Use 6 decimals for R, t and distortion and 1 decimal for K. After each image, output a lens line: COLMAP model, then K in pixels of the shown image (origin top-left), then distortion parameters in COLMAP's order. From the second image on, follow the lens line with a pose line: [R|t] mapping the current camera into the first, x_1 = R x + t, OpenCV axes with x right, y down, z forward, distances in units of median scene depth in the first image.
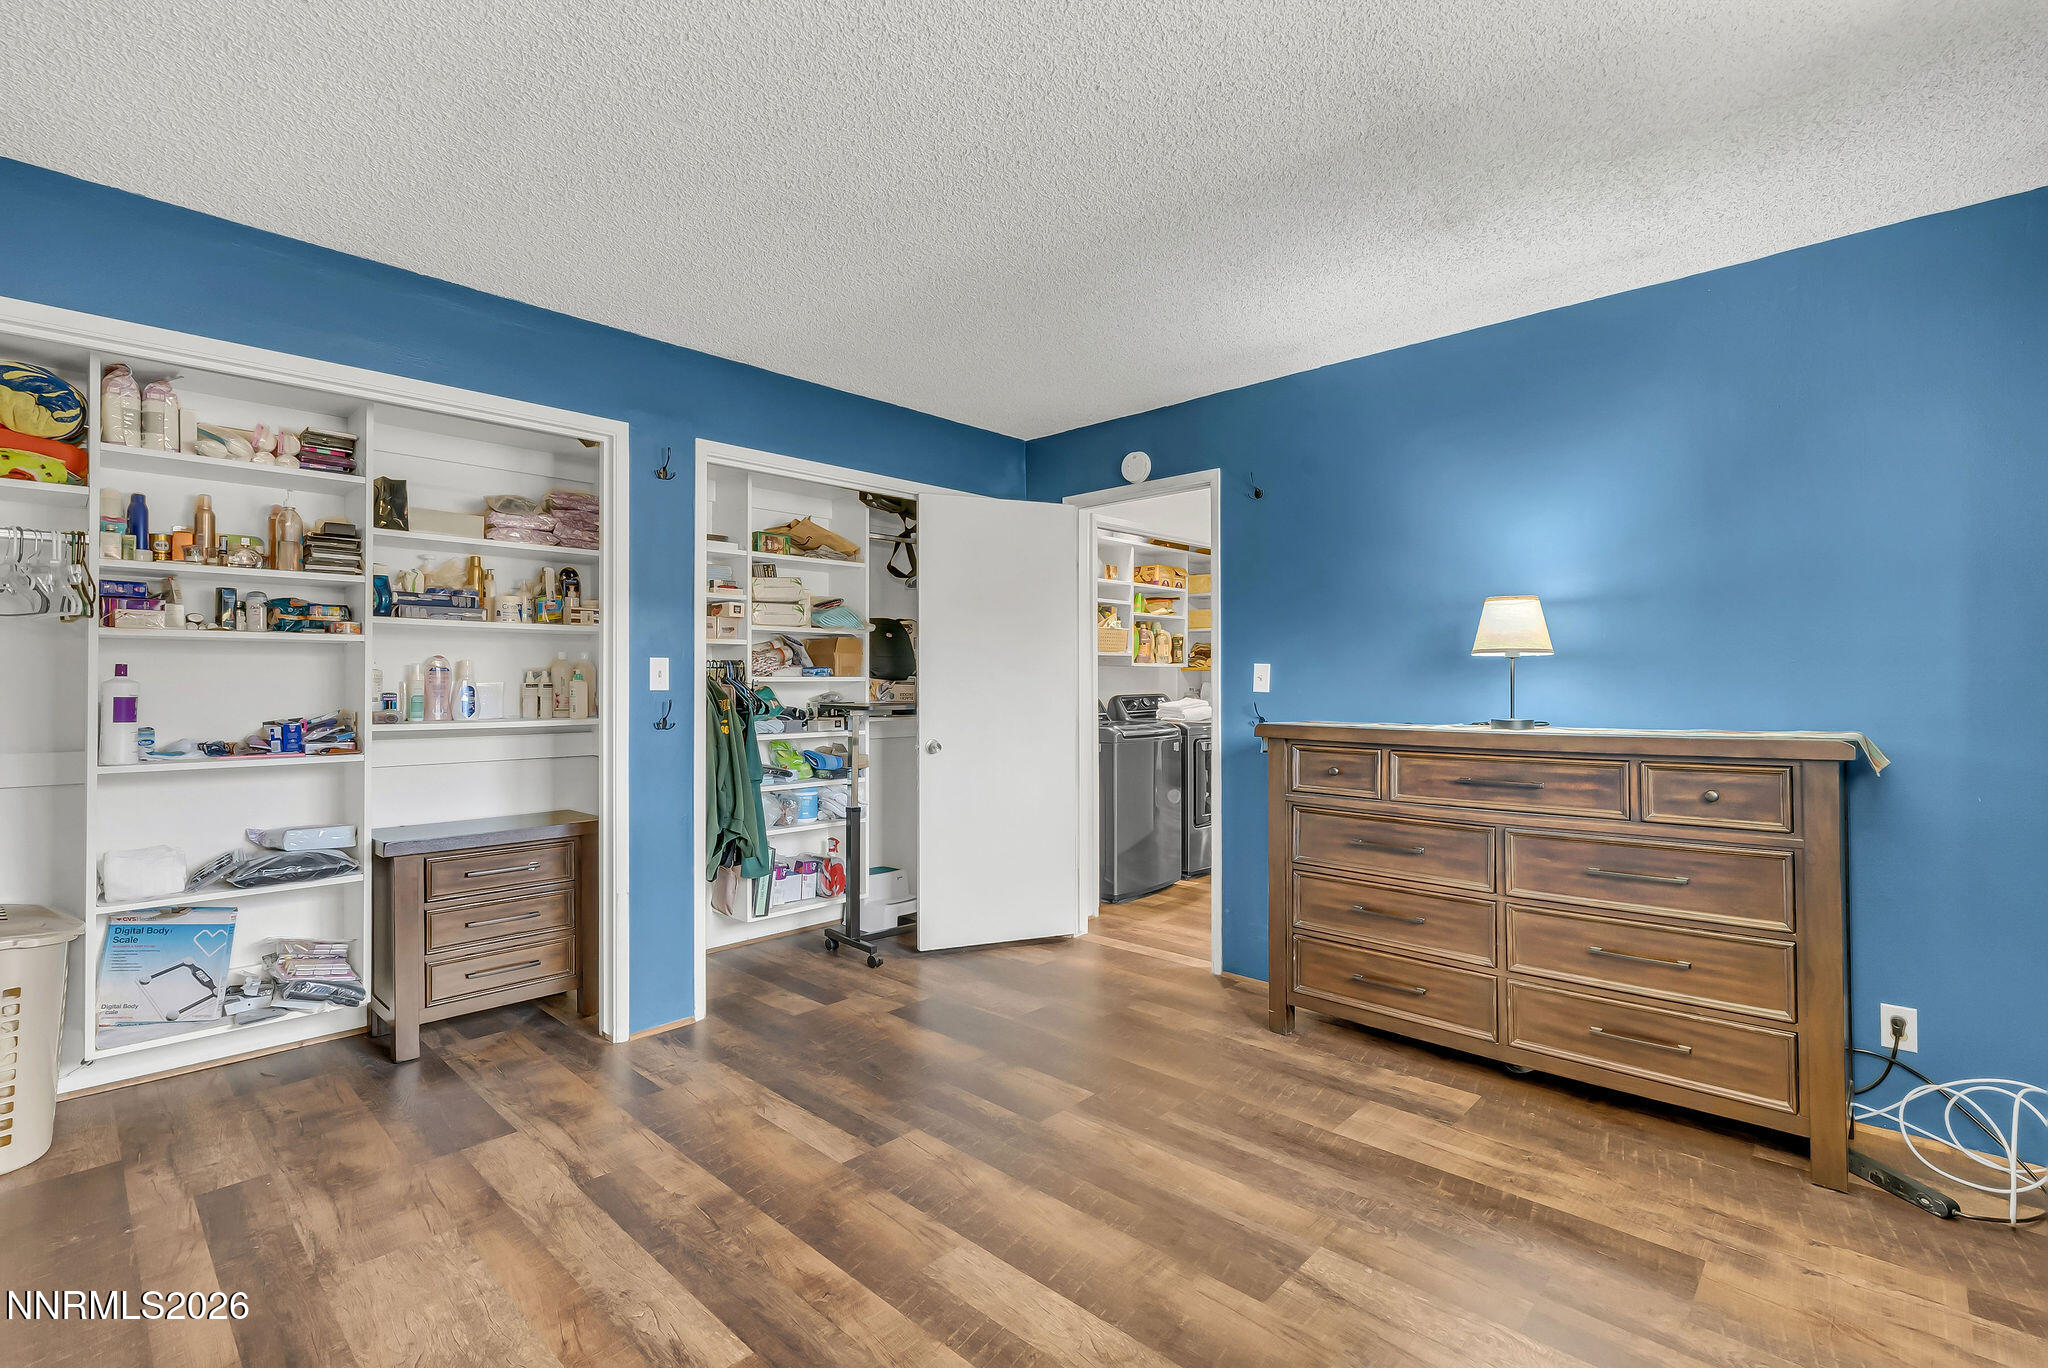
lens RADIAL K [[935.8, 0, 1030.2], [0, 935.8, 680.0], [0, 0, 1]] dist [-0.007868, 0.003179]
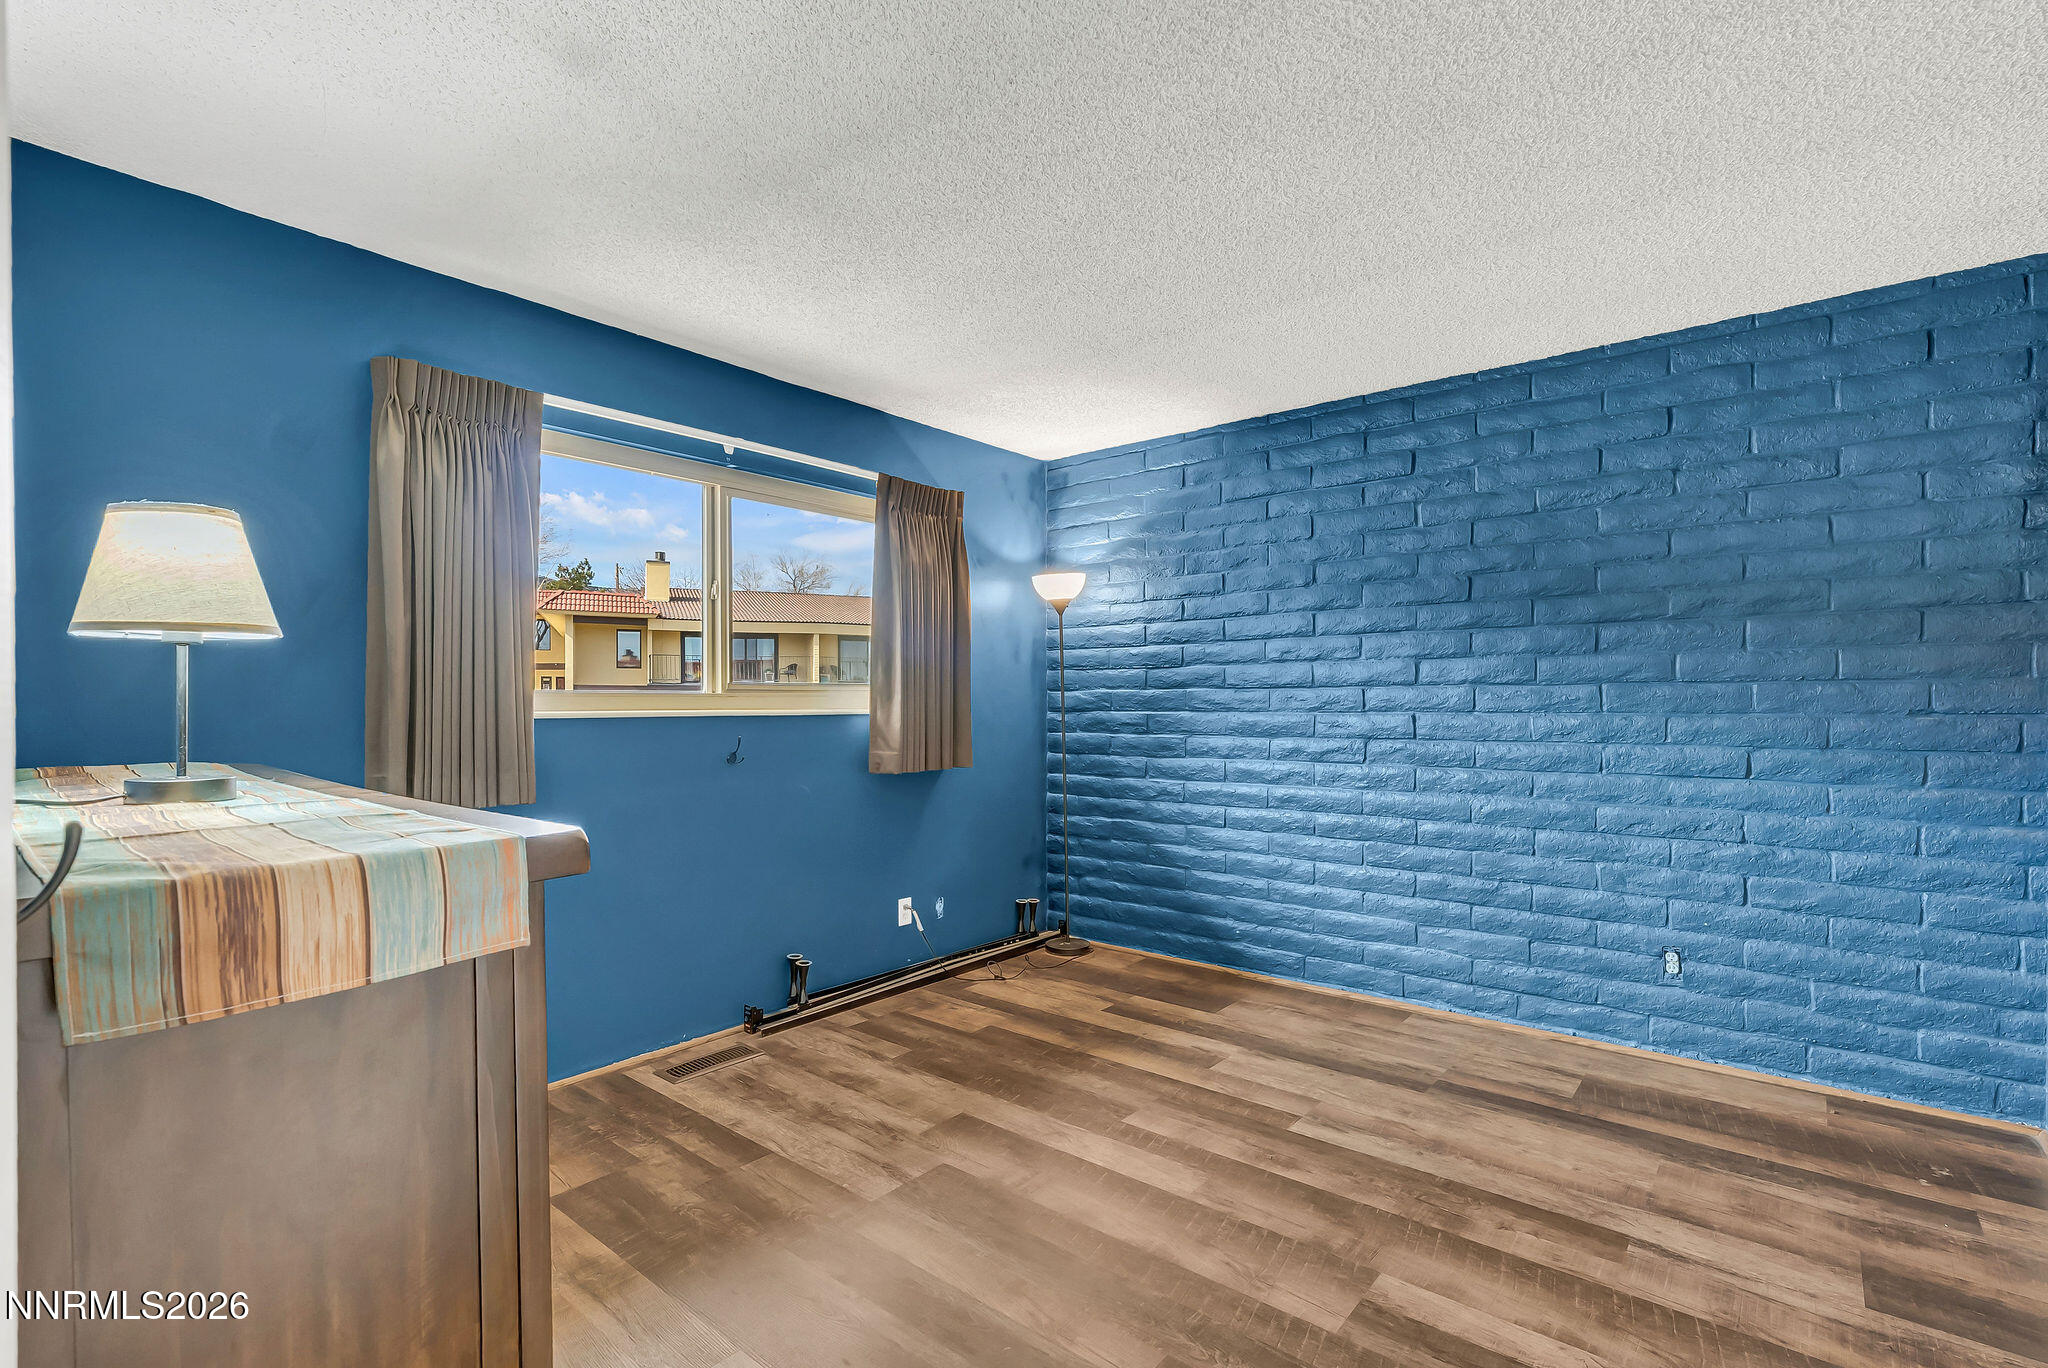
lens RADIAL K [[935.8, 0, 1022.2], [0, 935.8, 693.3], [0, 0, 1]] dist [-0.007868, 0.003179]
pose [[-0.998397, 0.004892, -0.056391, 0.174857], [0.005105, 0.999980, -0.003624, -0.000278], [0.056372, -0.003906, -0.998402, 1.951408]]
